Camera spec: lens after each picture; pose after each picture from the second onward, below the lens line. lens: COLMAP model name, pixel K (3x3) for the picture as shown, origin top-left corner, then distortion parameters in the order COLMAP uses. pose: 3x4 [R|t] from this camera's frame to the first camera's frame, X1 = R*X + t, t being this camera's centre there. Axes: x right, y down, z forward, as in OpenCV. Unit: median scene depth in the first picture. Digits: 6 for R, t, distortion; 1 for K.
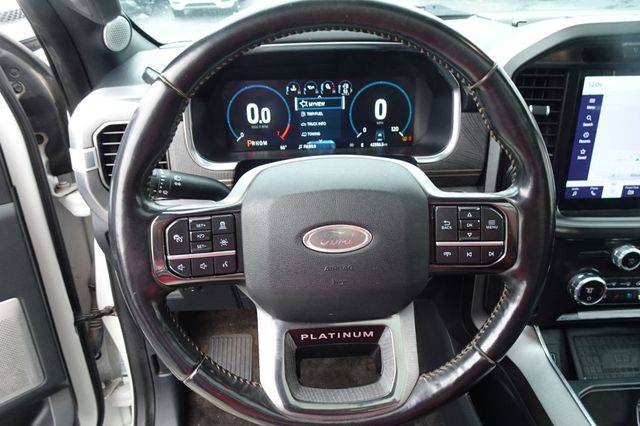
lens RADIAL K [[466.5, 0, 318.4], [0, 466.5, 212.3], [0, 0, 1]] dist [-0.004933, -0.002034]
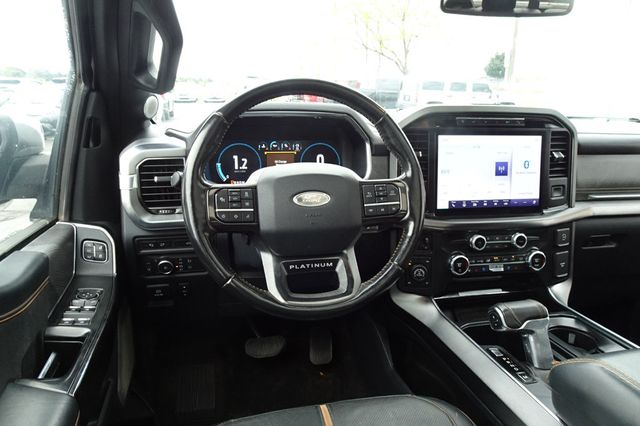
lens RADIAL K [[465.0, 0, 322.9], [0, 465.0, 211.5], [0, 0, 1]] dist [-0.000024, 0.000397]
pose [[0.981533, -0.012776, 0.190866, -0.178455], [0.060305, 0.967556, -0.245355, 0.371581], [-0.181539, 0.252334, 0.950458, -0.484563]]
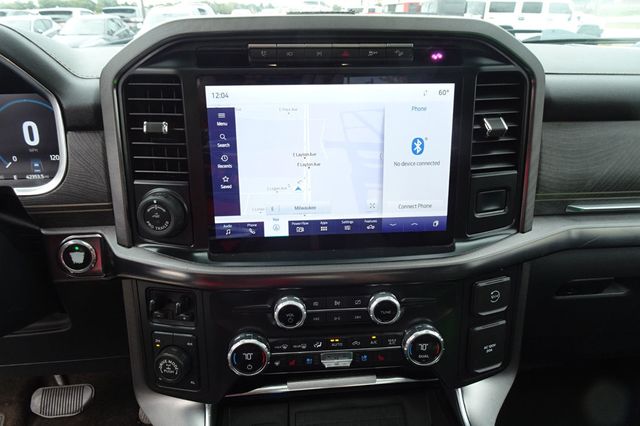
lens RADIAL K [[457.9, 0, 319.0], [0, 457.9, 206.6], [0, 0, 1]] dist [-0.000773, -0.002204]
pose [[0.998508, -0.009732, 0.053727, 0.700901], [0.015902, 0.993164, -0.115640, 0.010359], [-0.052234, 0.116322, 0.991837, 0.221001]]
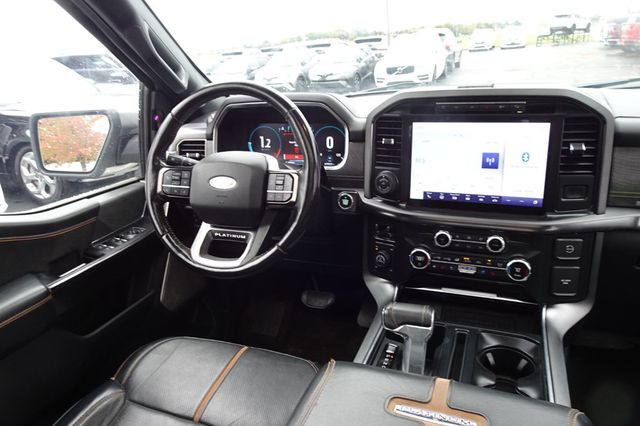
lens RADIAL K [[465.0, 0, 322.9], [0, 465.0, 211.5], [0, 0, 1]] dist [-0.000024, 0.000397]
pose [[0.912731, 0.095555, -0.397230, 0.937433], [-0.152936, 0.981486, -0.115309, 0.254868], [0.378857, 0.165997, 0.910446, -0.567168]]
